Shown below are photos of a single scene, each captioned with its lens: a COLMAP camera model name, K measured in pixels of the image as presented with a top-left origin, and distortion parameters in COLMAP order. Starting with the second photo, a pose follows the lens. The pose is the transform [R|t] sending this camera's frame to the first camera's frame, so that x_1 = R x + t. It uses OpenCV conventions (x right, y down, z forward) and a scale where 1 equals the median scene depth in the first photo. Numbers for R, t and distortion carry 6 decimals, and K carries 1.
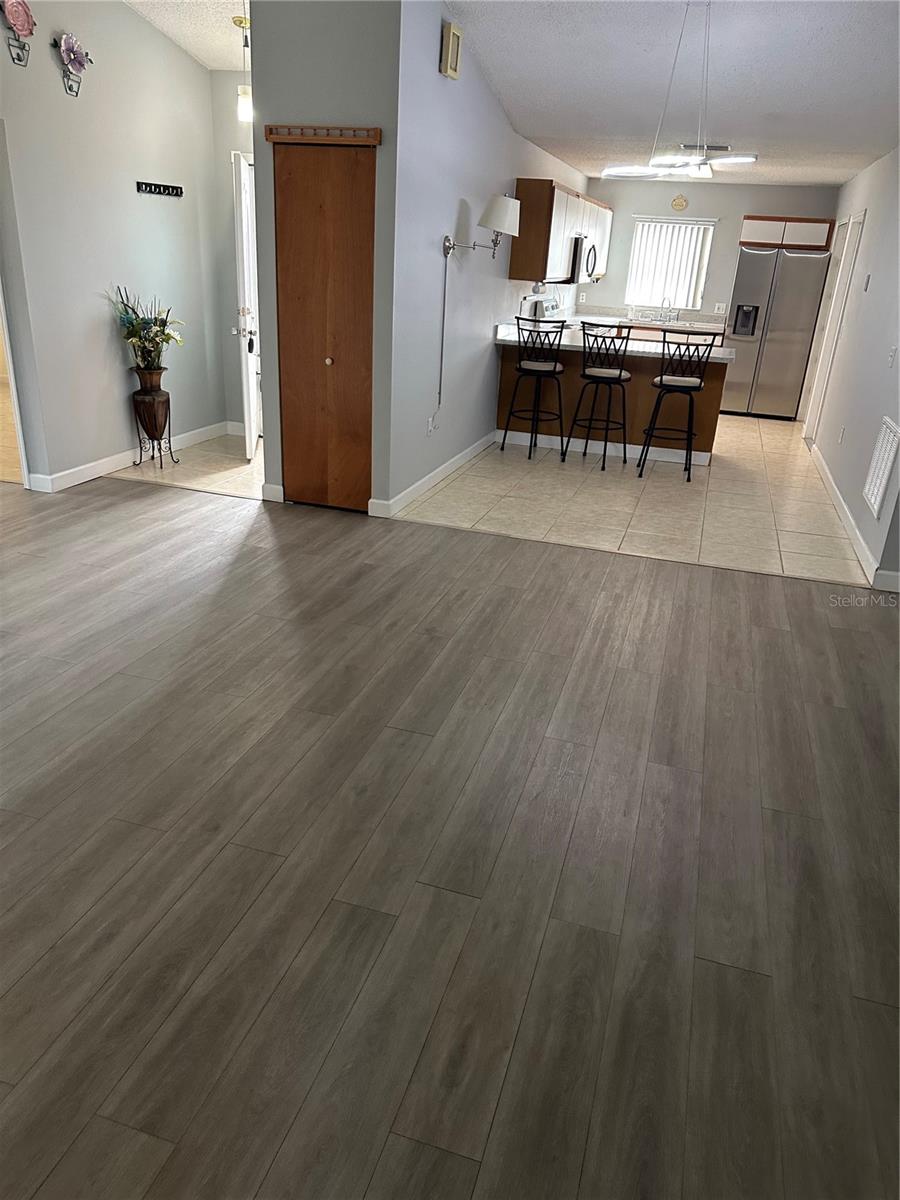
lens RADIAL K [[834.9, 0, 450.0], [0, 834.9, 600.0], [0, 0, 1]] dist [-0.005890, -0.009047]
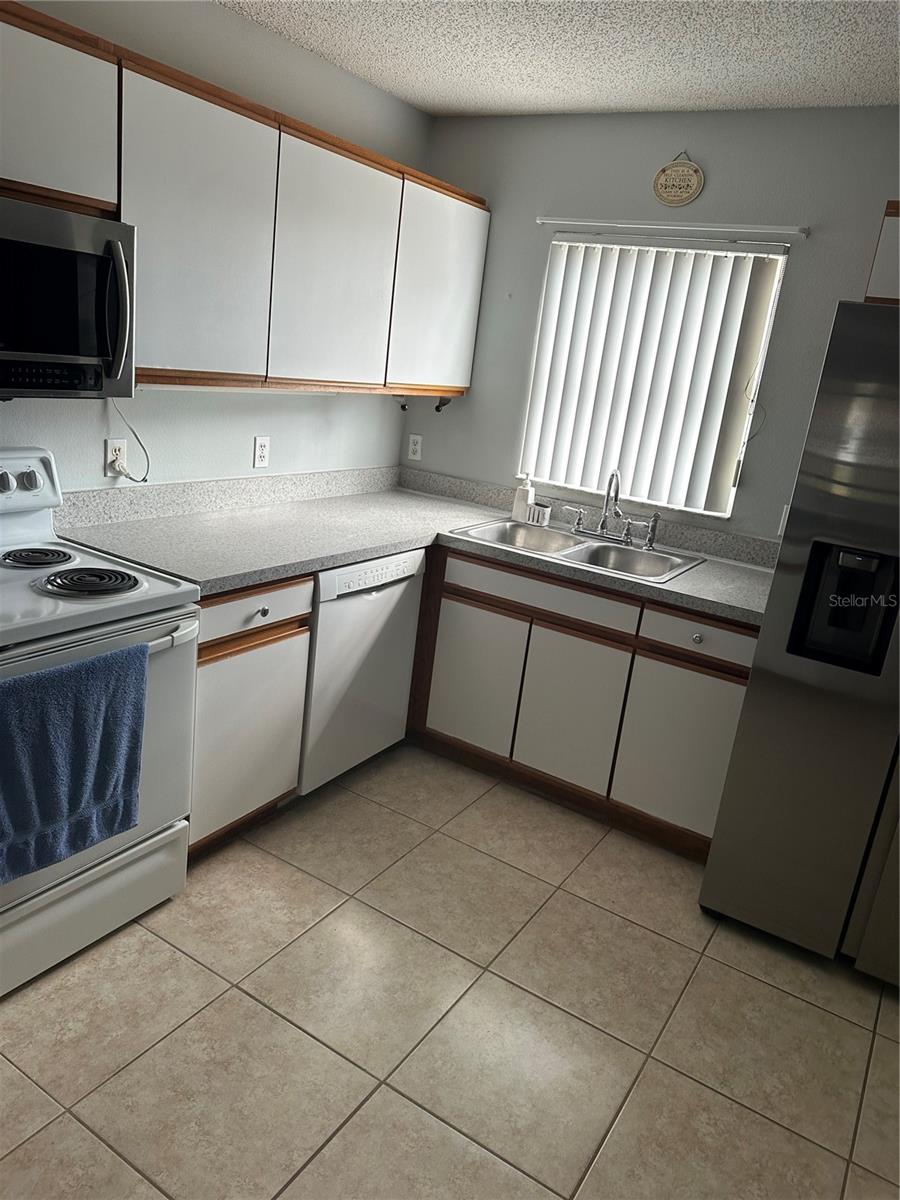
lens RADIAL K [[870.3, 0, 505.0], [0, 870.3, 548.4], [0, 0, 1]] dist [0.163428, -0.163351]
pose [[0.971792, 0.110030, -0.208599, 0.313682], [-0.144569, 0.976752, -0.158287, -0.298825], [0.186333, 0.183979, 0.965107, 0.735031]]
